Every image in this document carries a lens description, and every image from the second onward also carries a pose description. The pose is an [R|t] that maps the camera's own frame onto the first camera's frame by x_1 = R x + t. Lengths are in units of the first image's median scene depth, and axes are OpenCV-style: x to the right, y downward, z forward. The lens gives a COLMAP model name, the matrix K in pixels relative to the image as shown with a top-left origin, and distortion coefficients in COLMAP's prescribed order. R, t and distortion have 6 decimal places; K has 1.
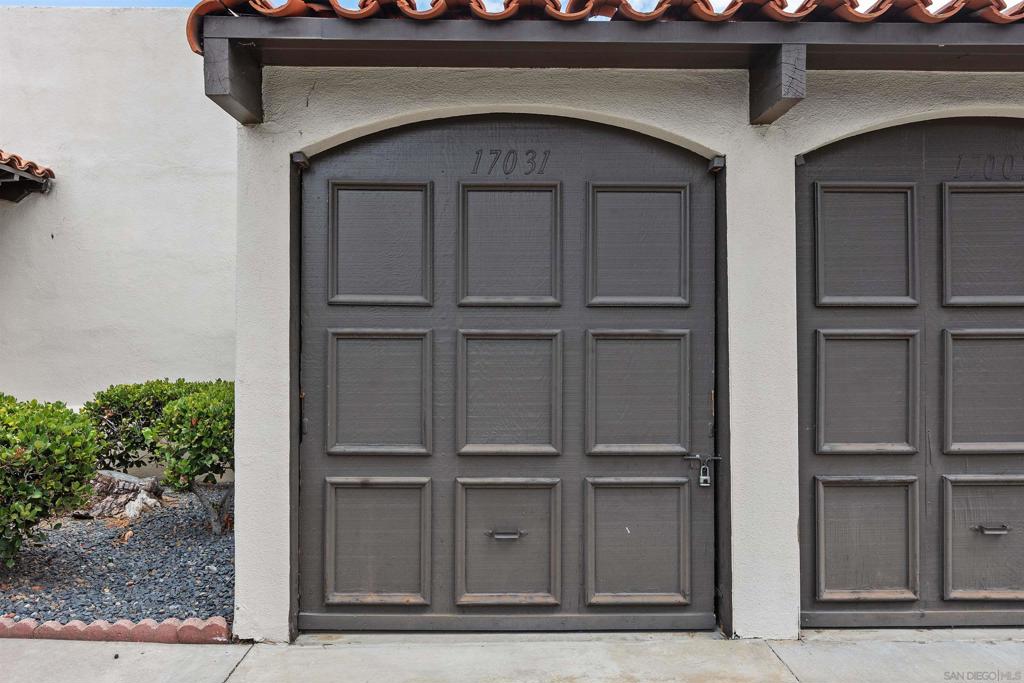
lens RADIAL K [[760.1, 0, 512.0], [0, 760.1, 341.5], [0, 0, 1]] dist [-0.001612, -0.000590]
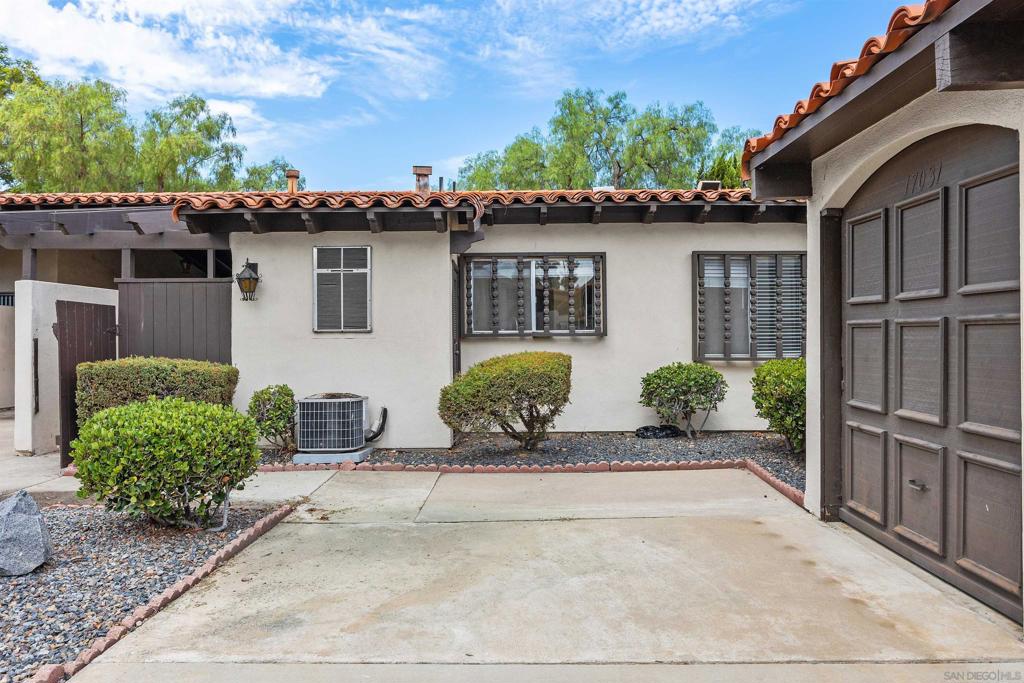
lens RADIAL K [[698.8, 0, 512.0], [0, 698.8, 341.5], [0, 0, 1]] dist [0.000656, -0.000052]
pose [[-0.034867, 0.008885, -0.999352, 1.136884], [0.010917, 0.999904, 0.008509, 0.004904], [0.999332, -0.010614, -0.034960, 0.387811]]
